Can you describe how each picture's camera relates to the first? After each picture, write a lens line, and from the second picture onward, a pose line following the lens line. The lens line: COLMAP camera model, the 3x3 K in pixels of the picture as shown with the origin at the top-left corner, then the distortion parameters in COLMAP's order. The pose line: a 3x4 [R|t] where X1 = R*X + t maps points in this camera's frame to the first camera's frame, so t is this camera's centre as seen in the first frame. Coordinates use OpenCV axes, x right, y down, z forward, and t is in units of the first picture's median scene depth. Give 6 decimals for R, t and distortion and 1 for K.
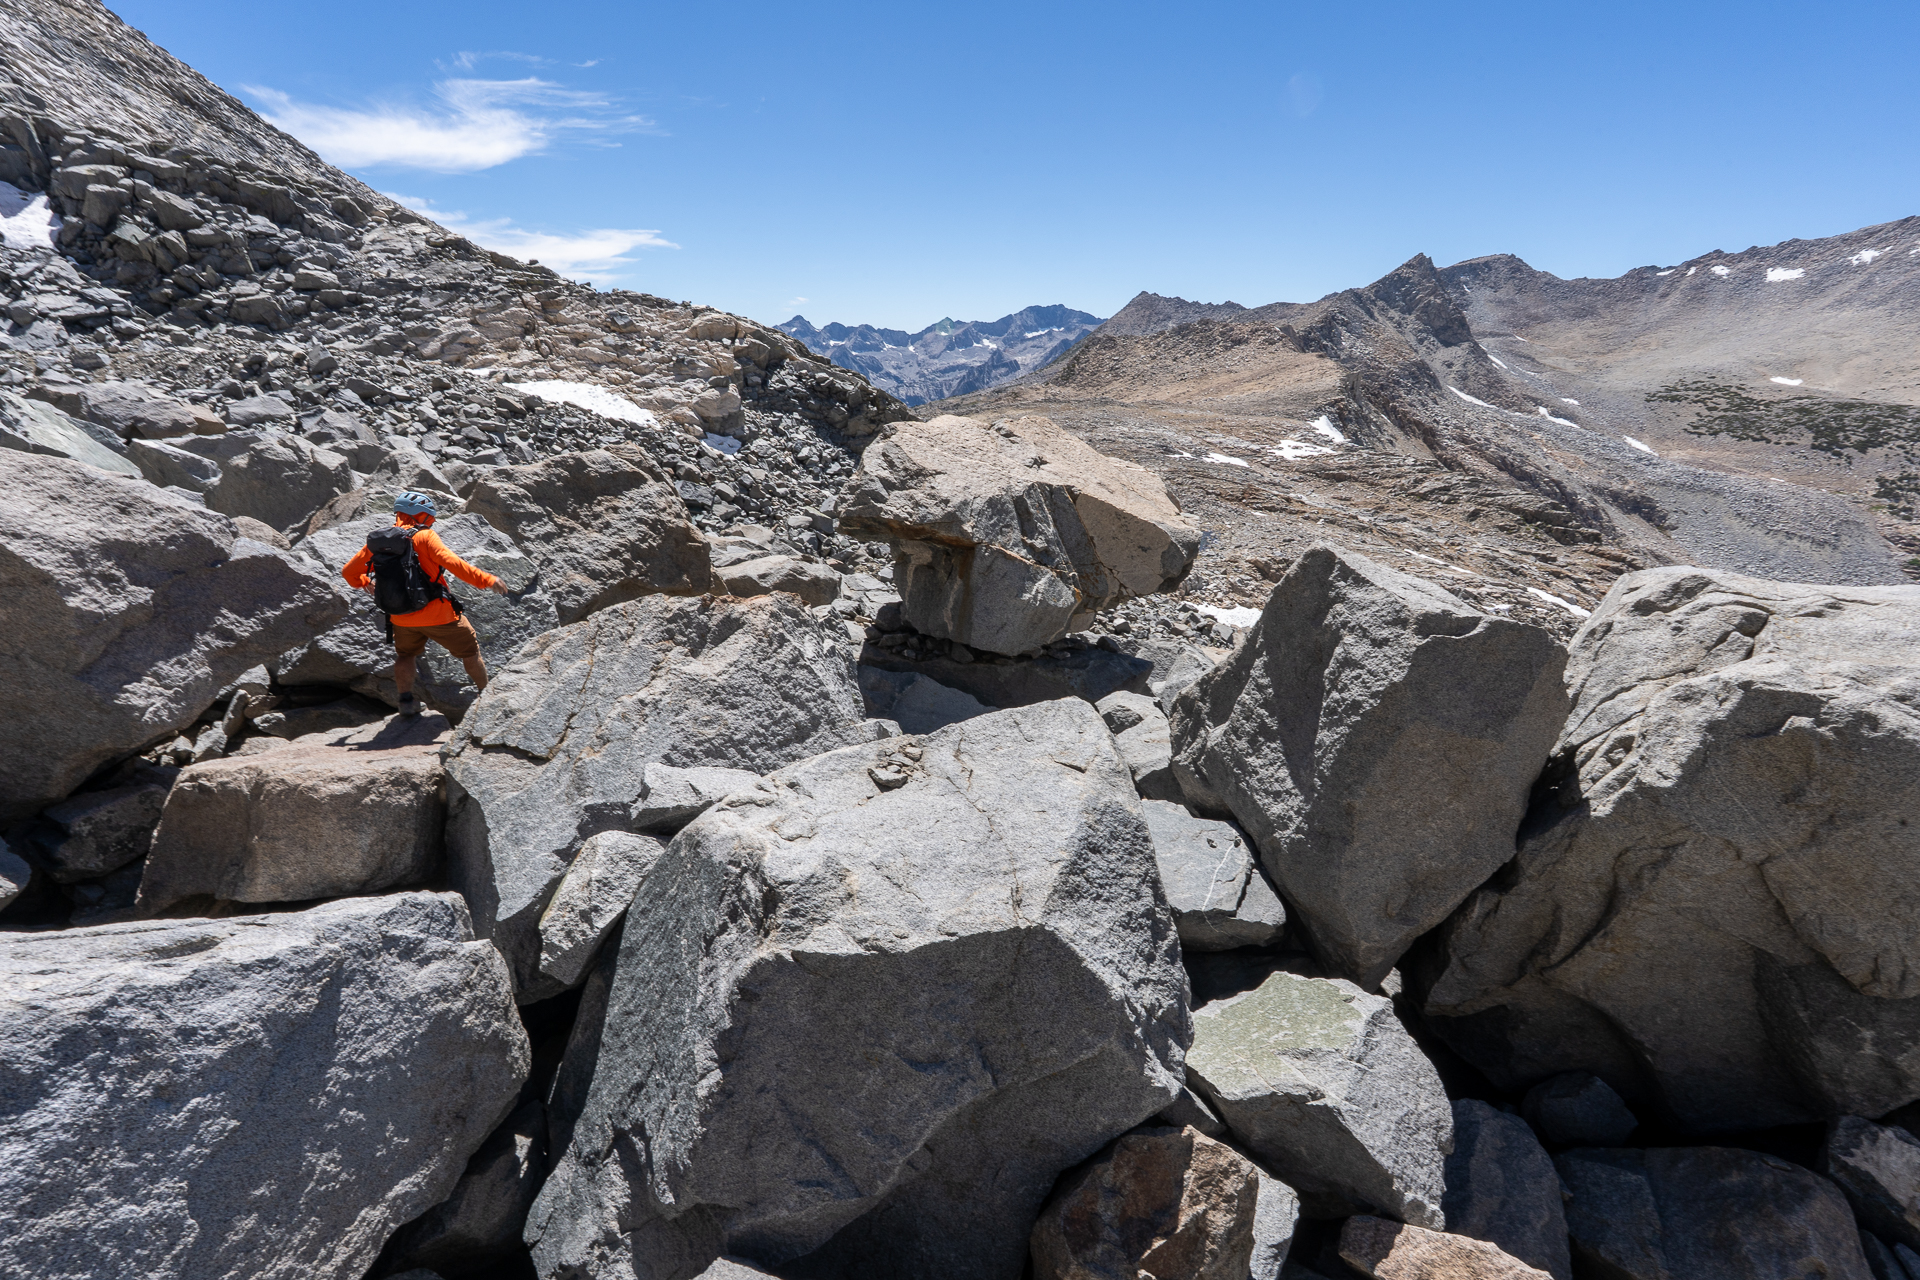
lens RADIAL K [[843.0, 0, 960.0], [0, 843.0, 640.0], [0, 0, 1]] dist [-0.001335, -0.000059]
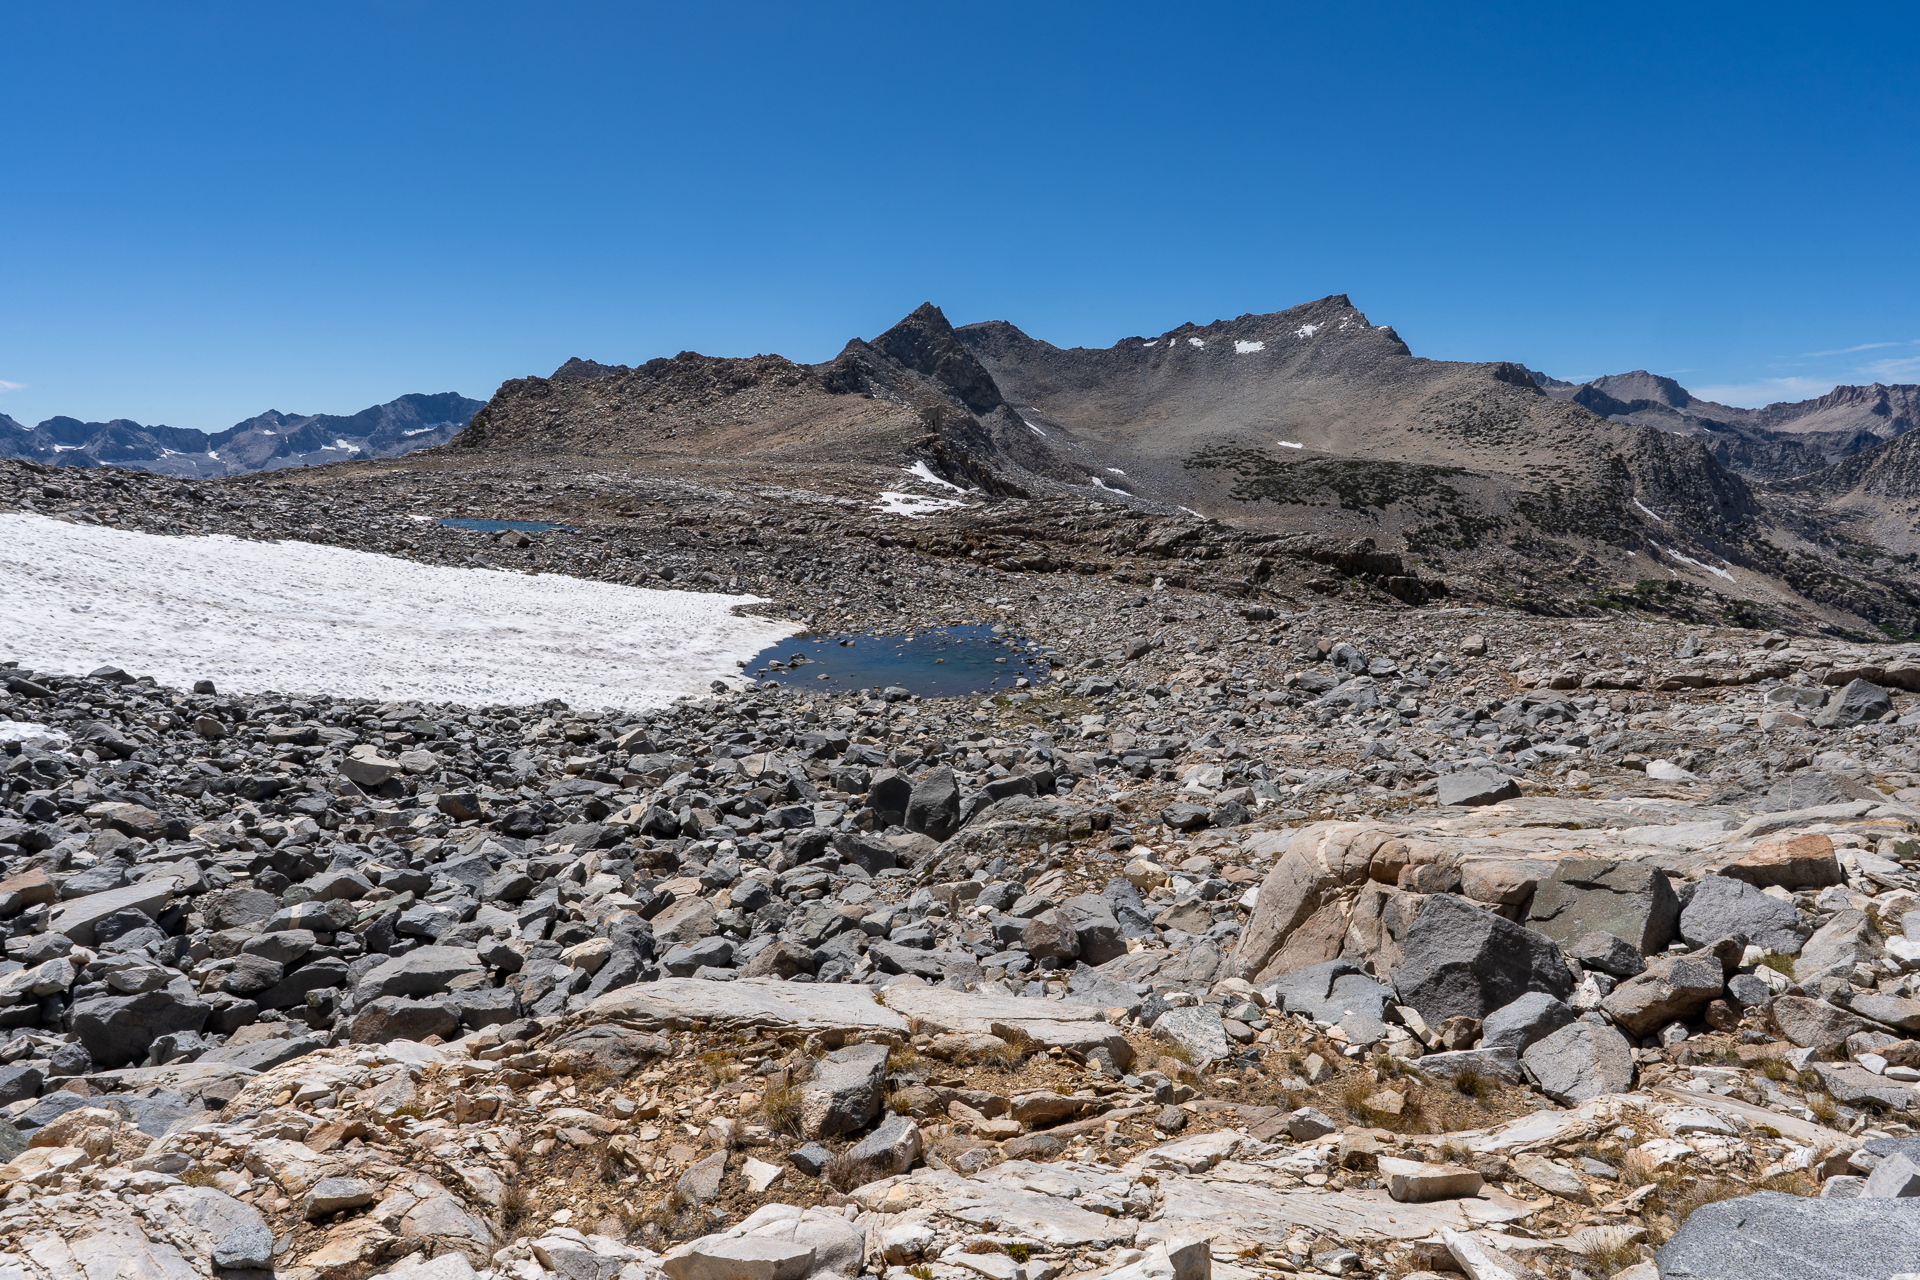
lens RADIAL K [[1090.0, 0, 949.8], [0, 1090.0, 640.3], [0, 0, 1]] dist [0.001417, -0.000350]
pose [[0.863758, -0.102149, 0.493444, 0.020400], [0.181925, 0.976408, -0.116325, -0.020471], [-0.469920, 0.190246, 0.861964, 0.174036]]
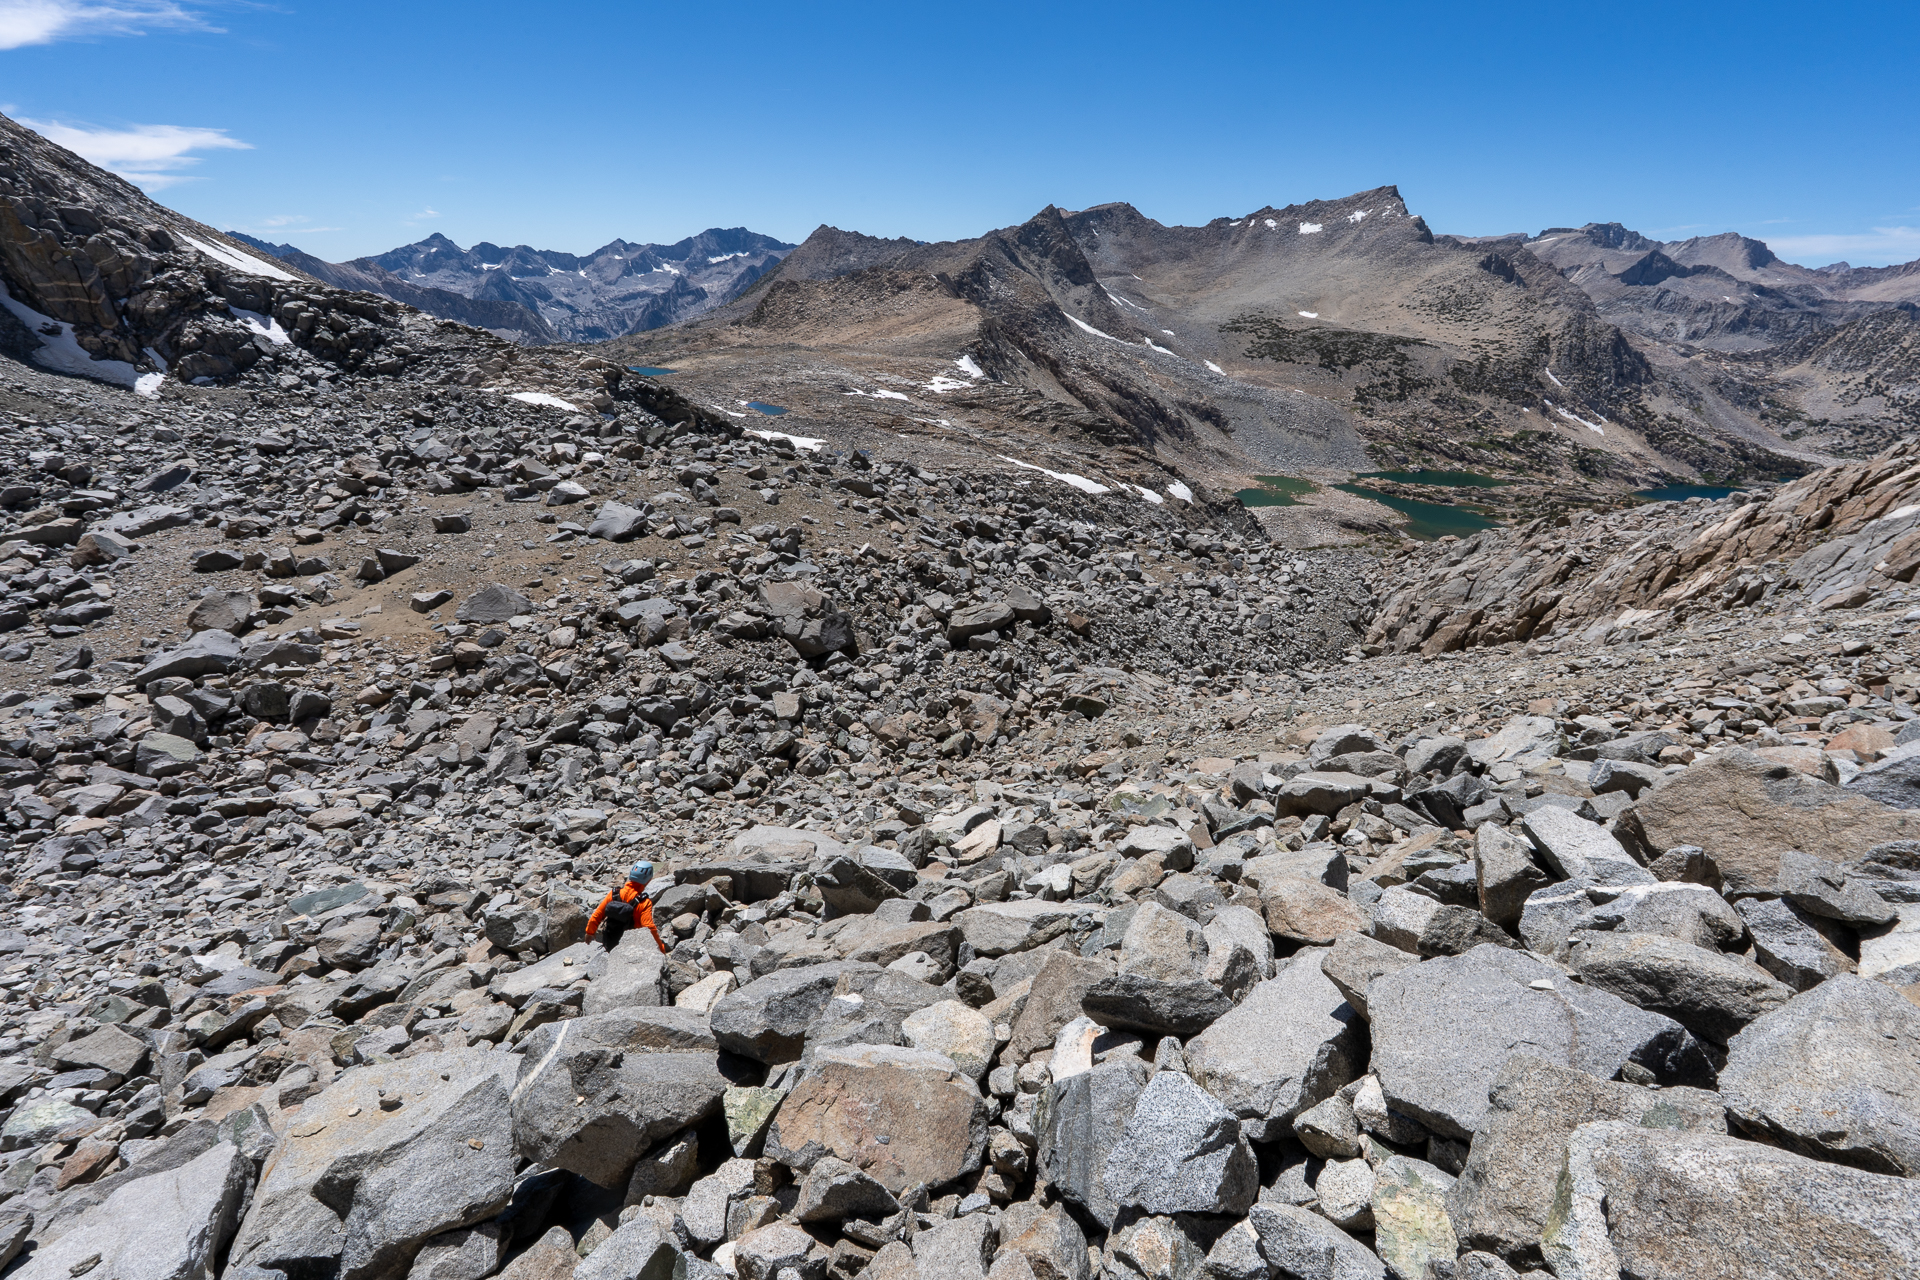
lens RADIAL K [[843.0, 0, 960.0], [0, 843.0, 640.0], [0, 0, 1]] dist [-0.001335, -0.000059]
pose [[0.943142, -0.126044, 0.307564, -0.012634], [0.101226, 0.990277, 0.095422, 0.020565], [-0.316600, -0.058863, 0.946731, -0.125563]]
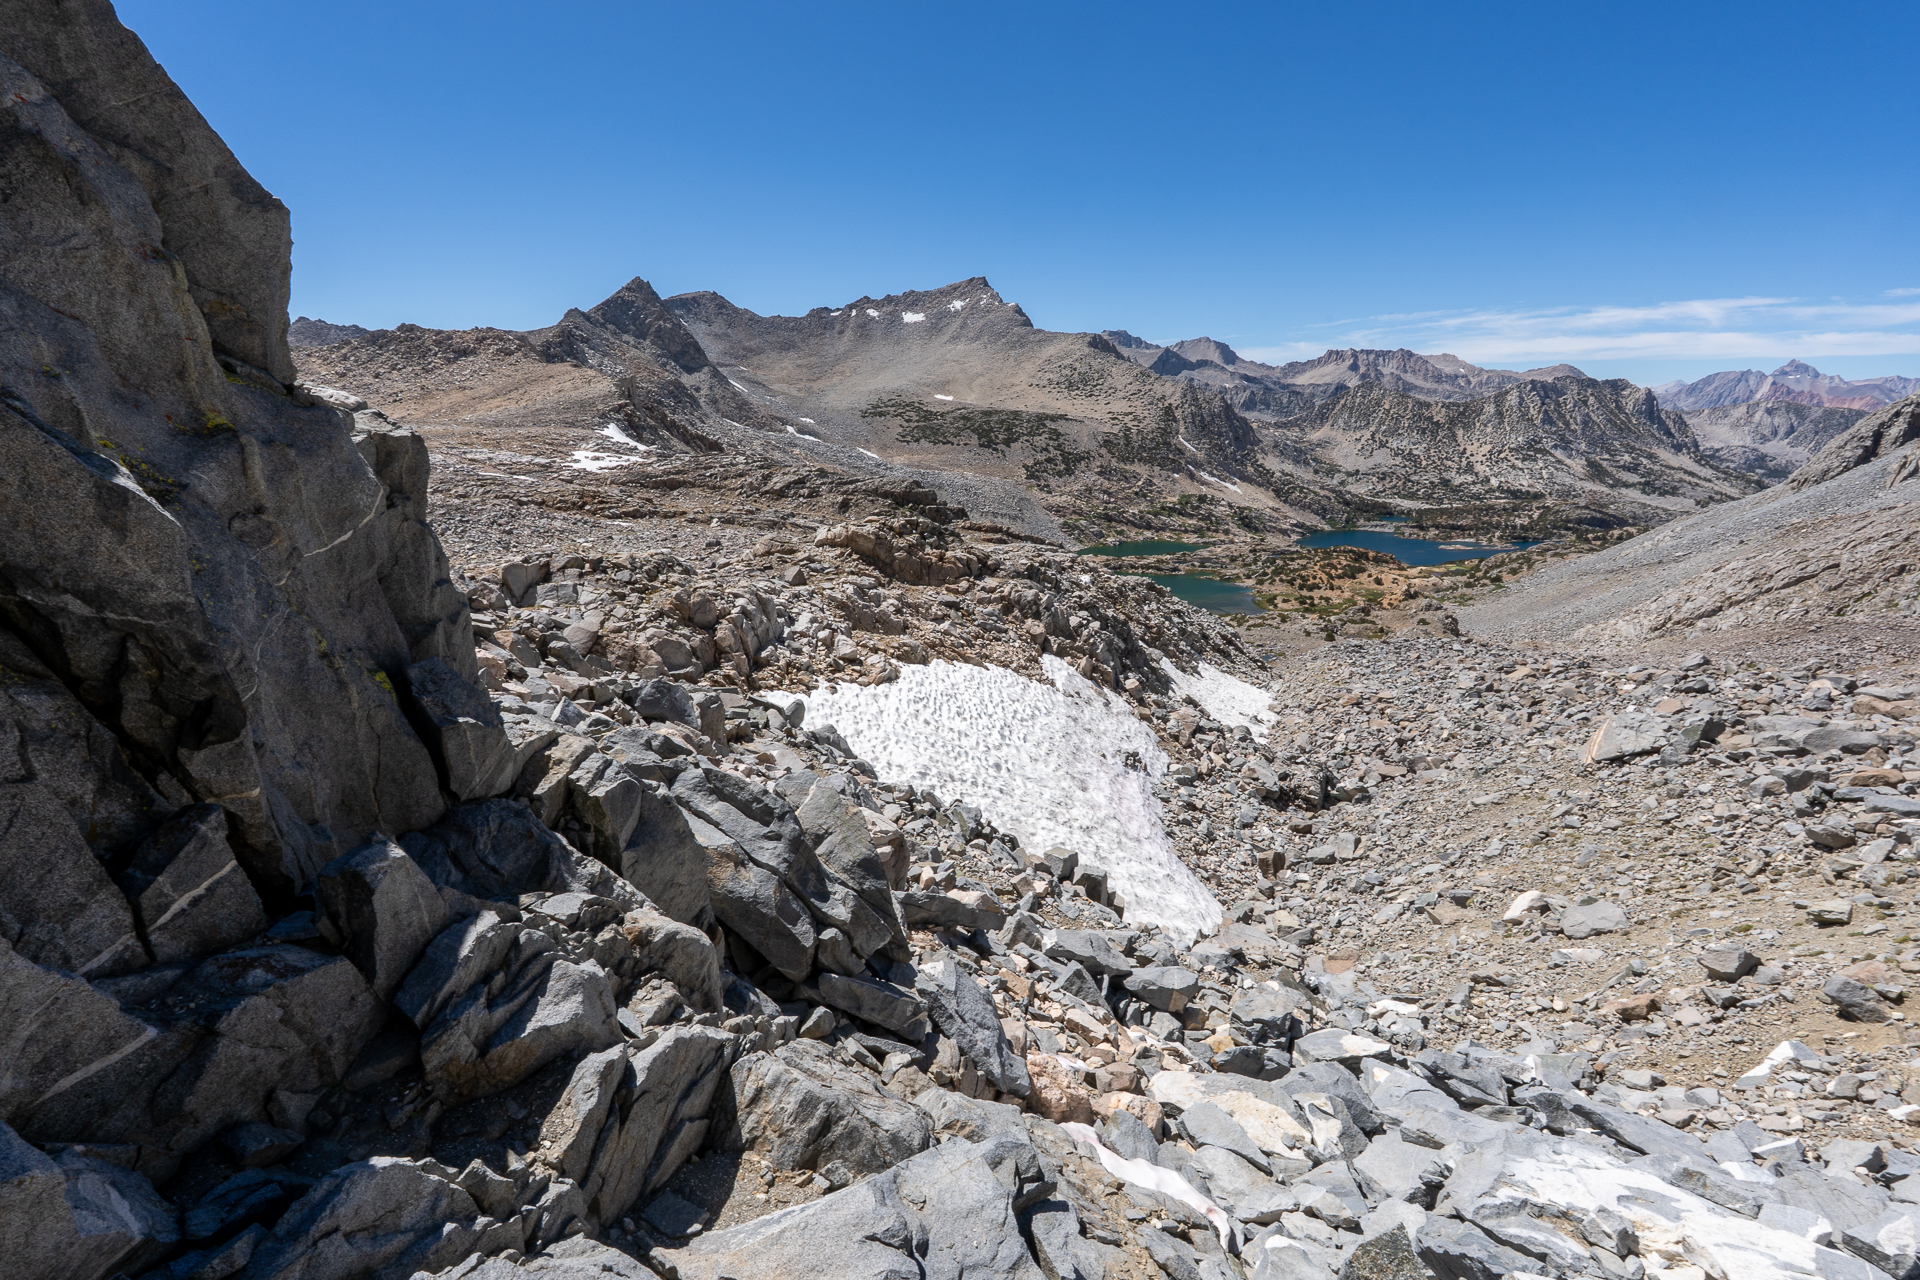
lens RADIAL K [[895.3, 0, 944.5], [0, 895.3, 631.4], [0, 0, 1]] dist [-0.005145, 0.000345]
pose [[0.697585, -0.201092, 0.687705, 0.017114], [0.255798, 0.966453, 0.023128, -0.008754], [-0.669285, 0.159780, 0.725622, 0.115633]]
